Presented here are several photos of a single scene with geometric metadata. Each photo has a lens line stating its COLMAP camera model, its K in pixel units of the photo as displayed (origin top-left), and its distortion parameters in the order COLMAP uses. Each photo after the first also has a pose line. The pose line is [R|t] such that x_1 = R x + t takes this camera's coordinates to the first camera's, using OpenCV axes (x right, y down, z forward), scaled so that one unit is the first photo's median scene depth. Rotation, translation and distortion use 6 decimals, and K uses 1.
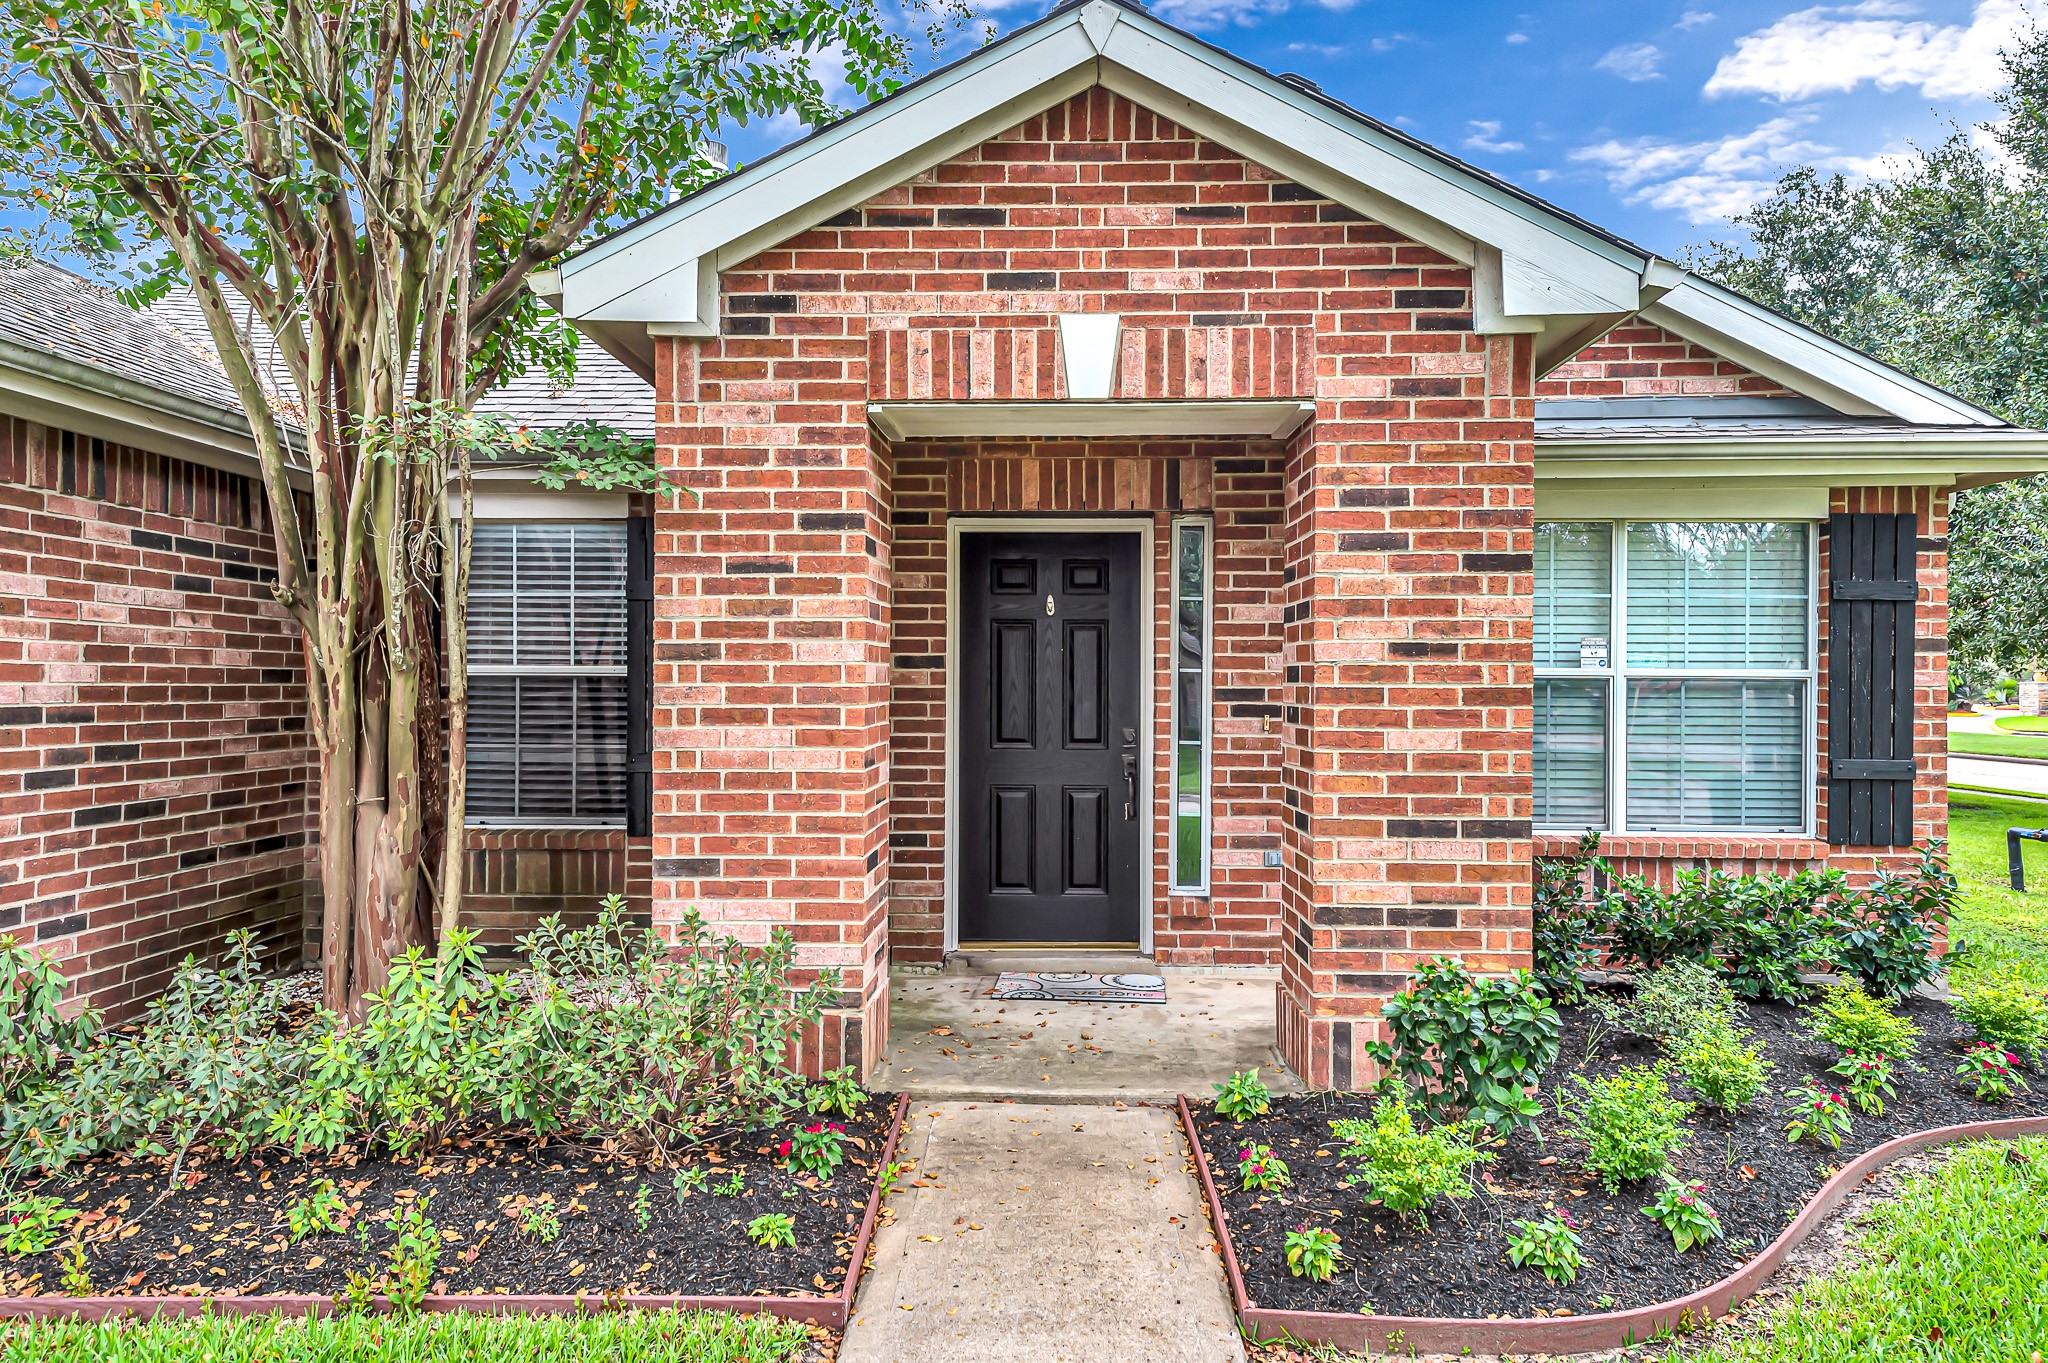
lens RADIAL K [[1448.2, 0, 1024.0], [0, 1448.2, 681.5], [0, 0, 1]] dist [0.003827, 0.000917]
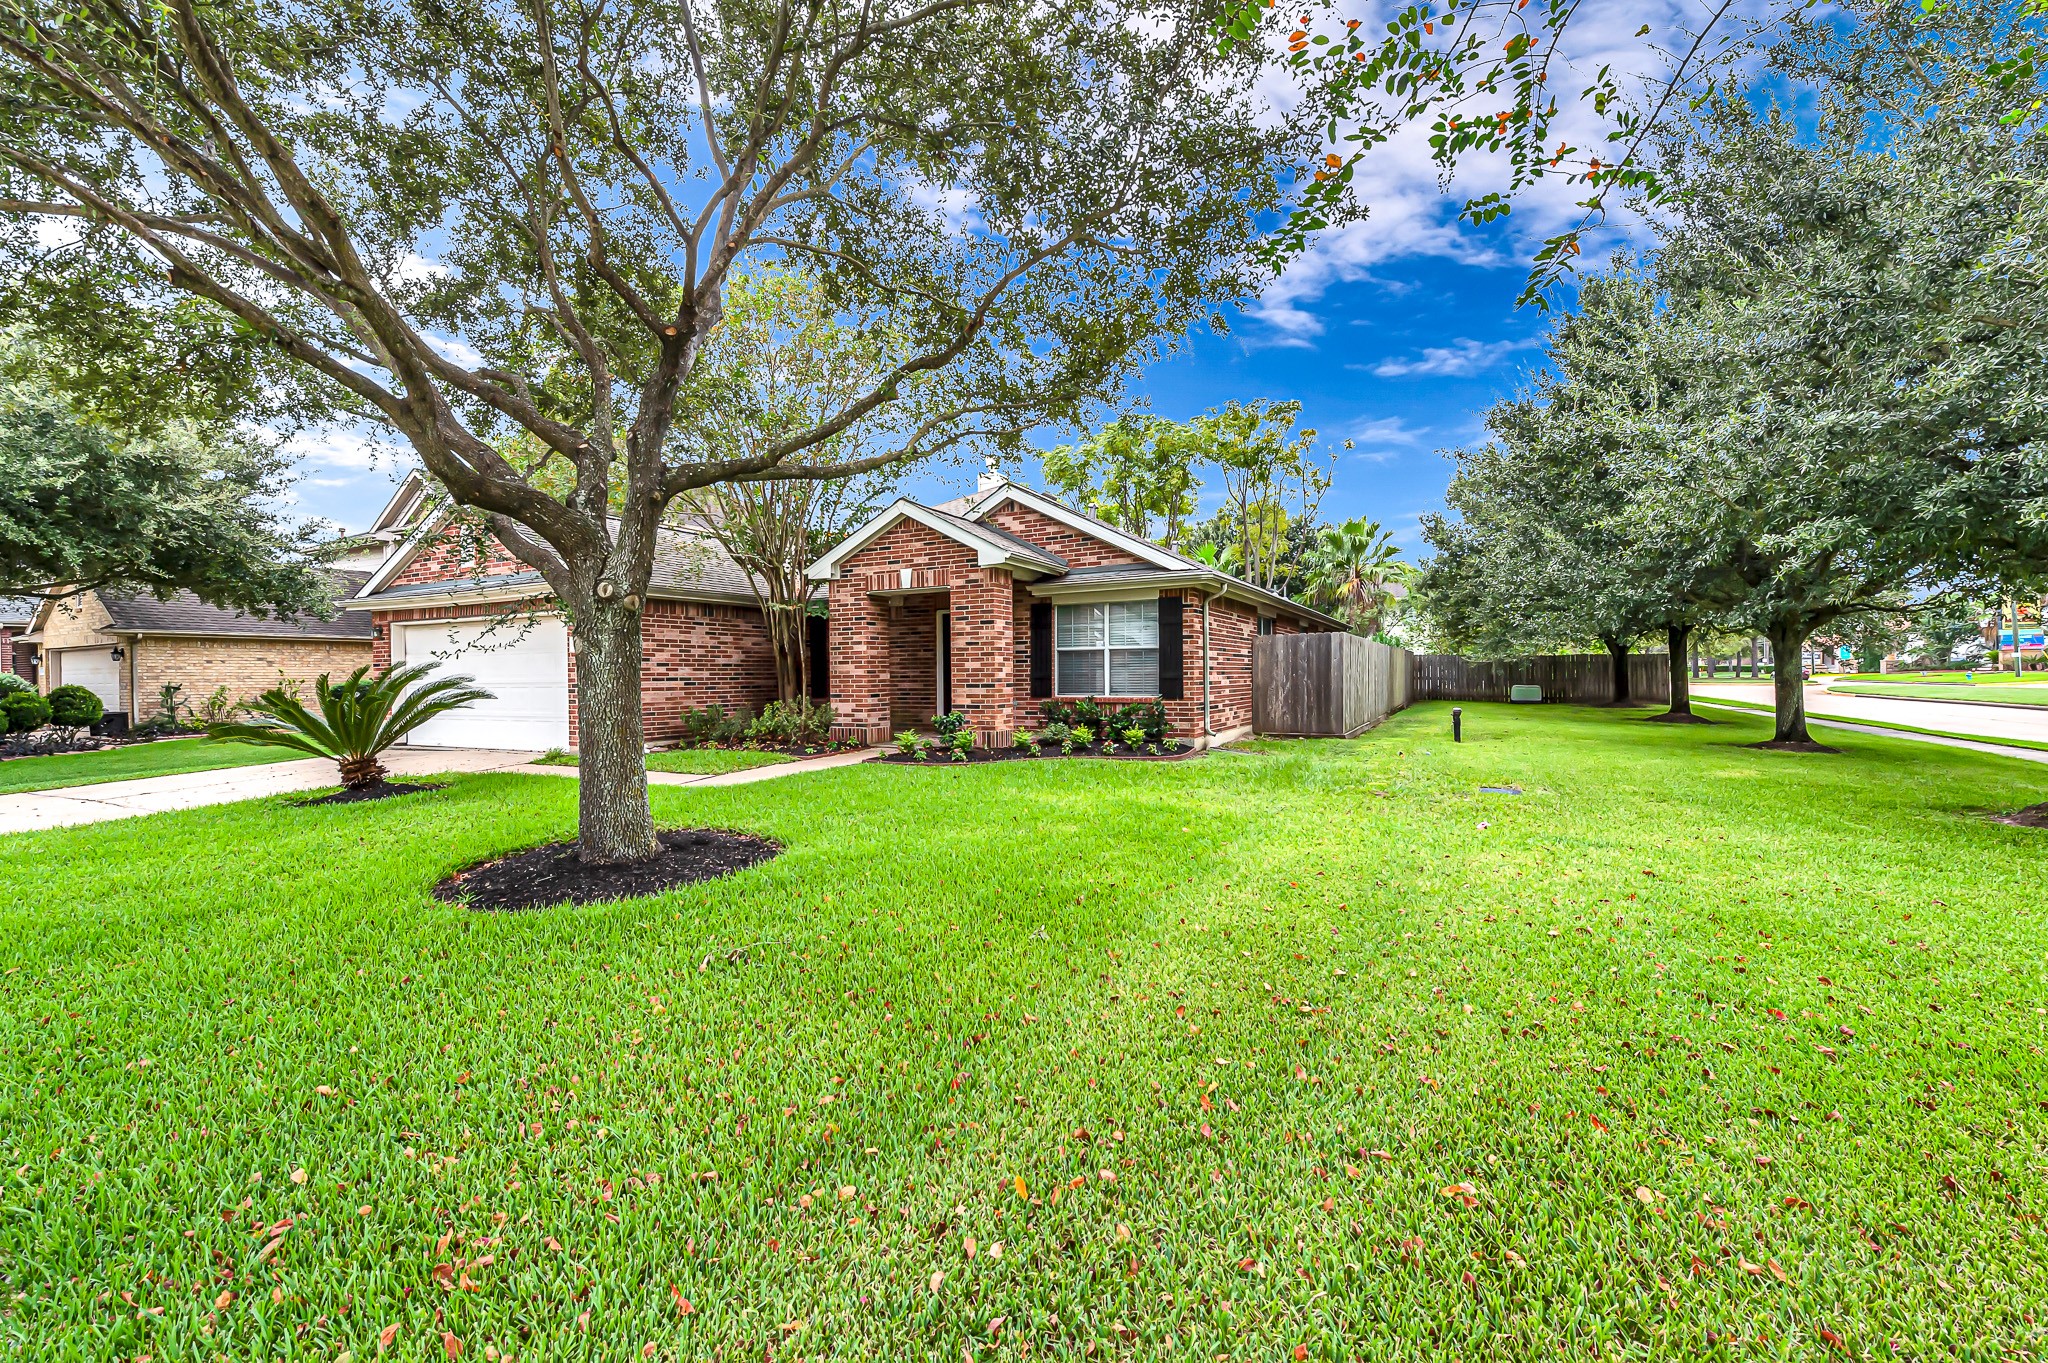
lens RADIAL K [[866.3, 0, 1024.0], [0, 866.3, 681.5], [0, 0, 1]] dist [0.013148, 0.000053]
pose [[0.901715, -0.009248, -0.432232, 1.480313], [0.015695, 0.999812, 0.011350, 0.061286], [0.432046, -0.017018, 0.901691, -1.199801]]
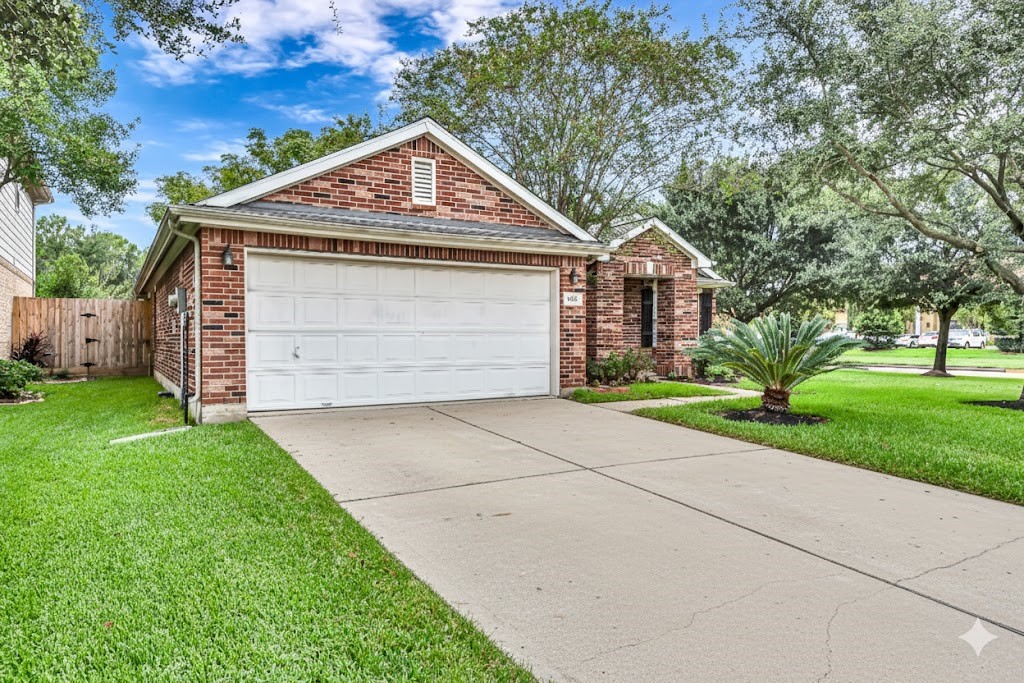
lens RADIAL K [[636.6, 0, 511.7], [0, 636.6, 349.1], [0, 0, 1]] dist [0.018706, -0.000356]
pose [[0.854382, -0.012298, 0.519500, -2.005591], [-0.000992, 0.999680, 0.025296, 0.073085], [-0.519644, -0.022128, 0.854096, -1.165263]]
